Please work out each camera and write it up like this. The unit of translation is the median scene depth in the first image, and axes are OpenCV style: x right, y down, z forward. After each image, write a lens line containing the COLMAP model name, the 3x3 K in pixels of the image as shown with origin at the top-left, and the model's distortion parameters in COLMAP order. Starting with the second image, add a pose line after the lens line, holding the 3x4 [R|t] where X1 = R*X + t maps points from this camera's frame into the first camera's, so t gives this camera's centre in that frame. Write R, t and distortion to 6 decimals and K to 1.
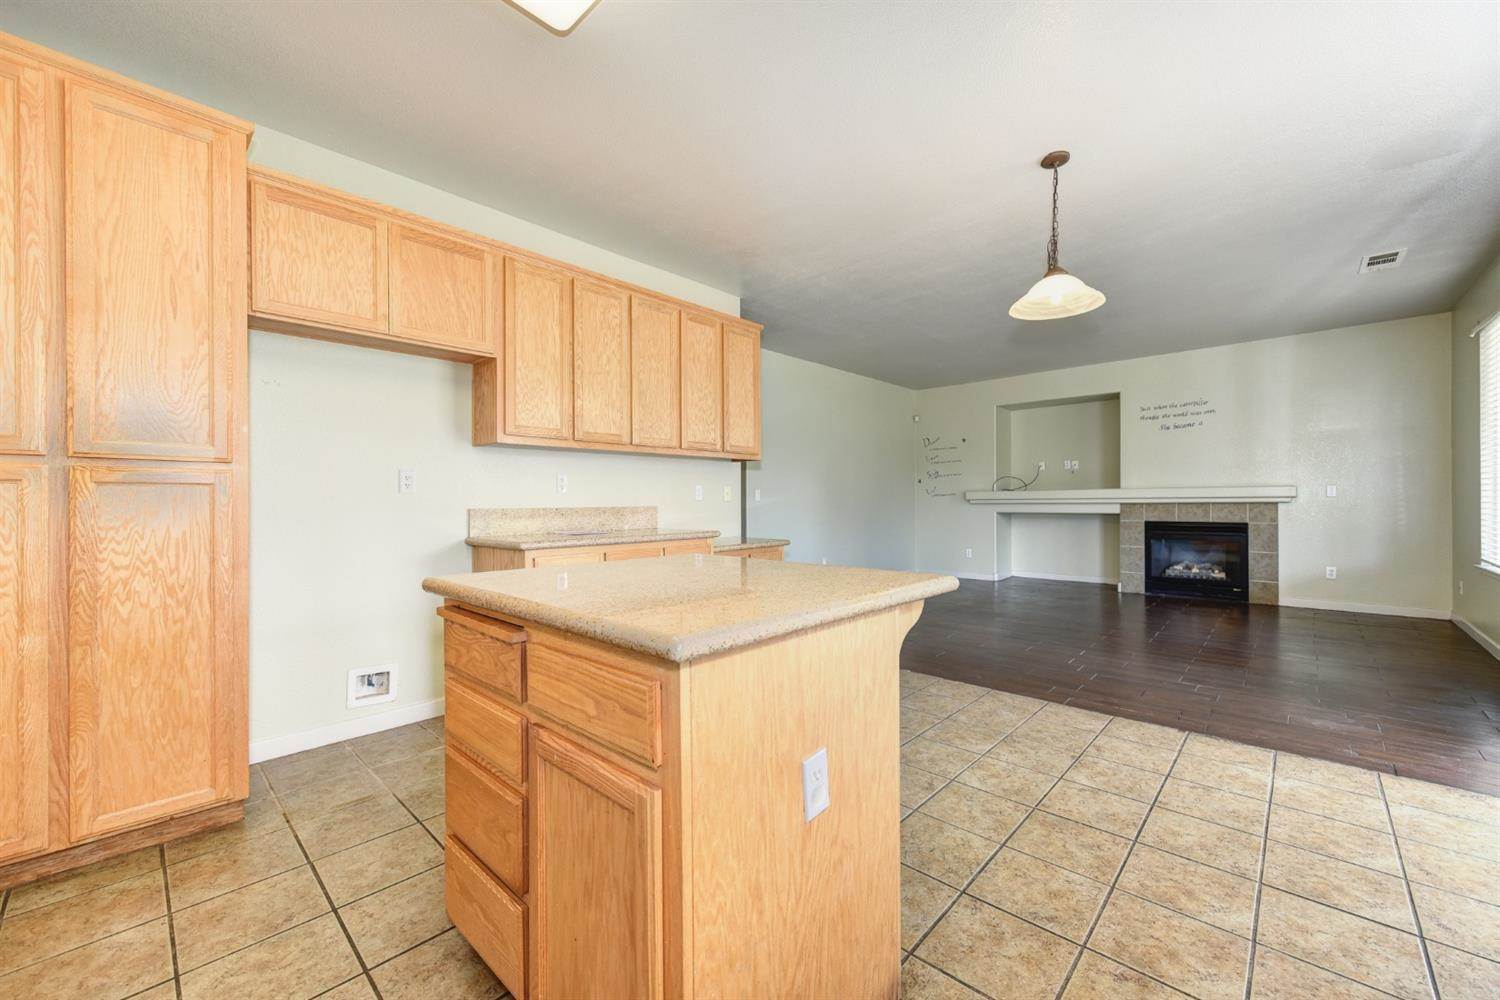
lens RADIAL K [[589.5, 0, 753.9], [0, 589.5, 501.2], [0, 0, 1]] dist [0.002205, 0.000288]
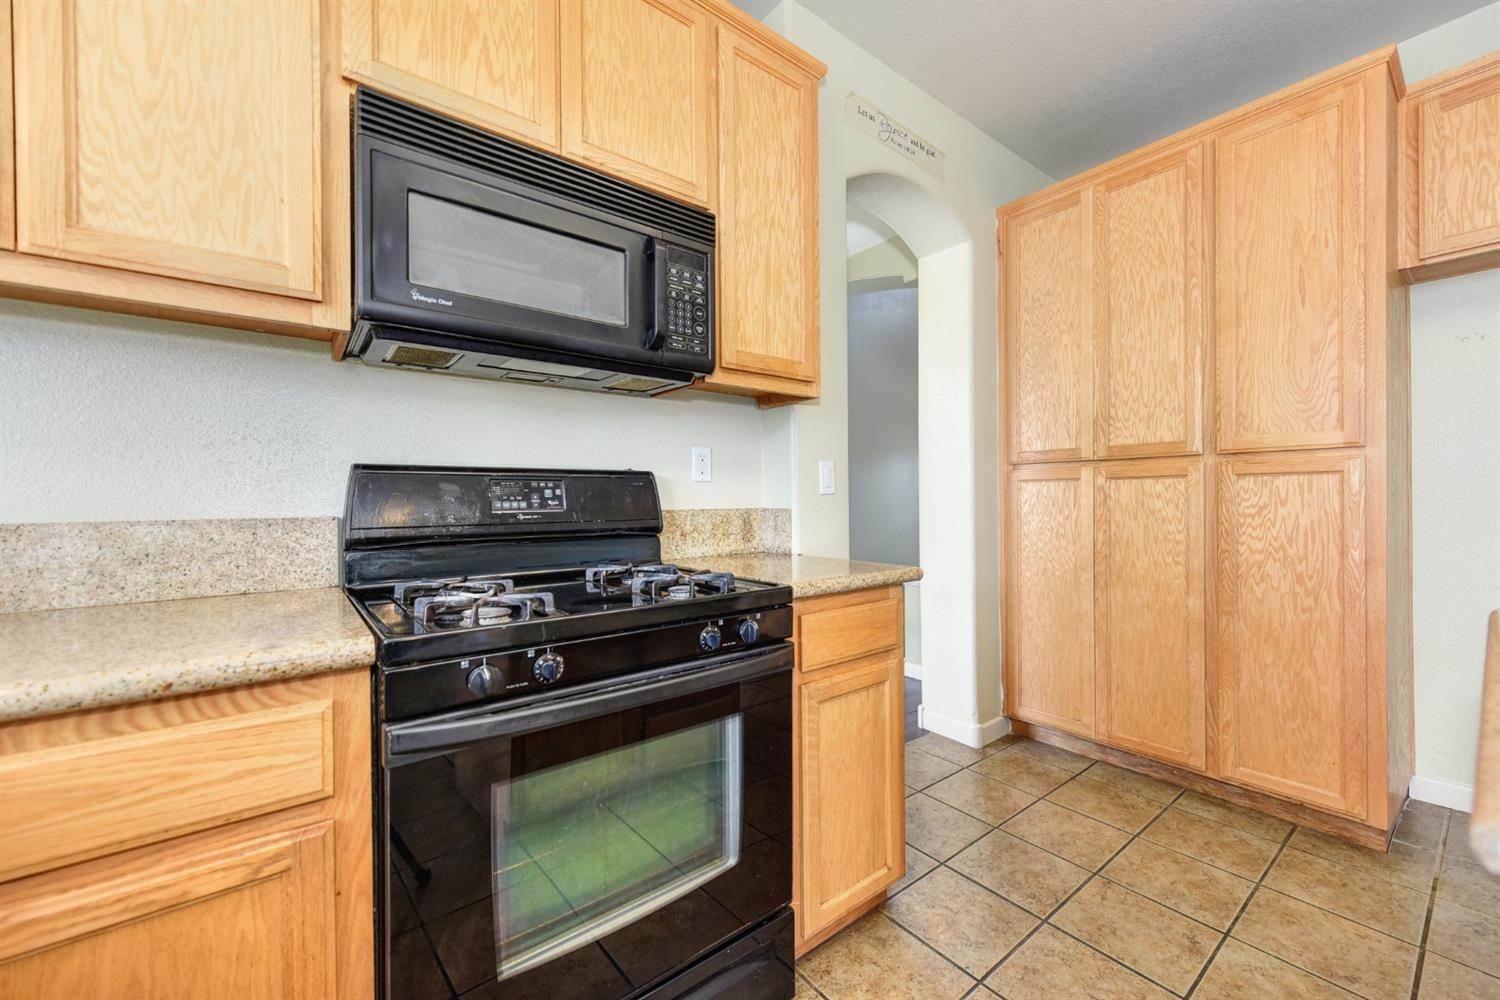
lens RADIAL K [[589.5, 0, 753.9], [0, 589.5, 501.2], [0, 0, 1]] dist [0.002205, 0.000288]
pose [[-0.152008, 0.008721, -0.988341, 0.143030], [0.014122, 0.999878, 0.006651, -0.001170], [0.988278, -0.012947, -0.152113, 0.224122]]
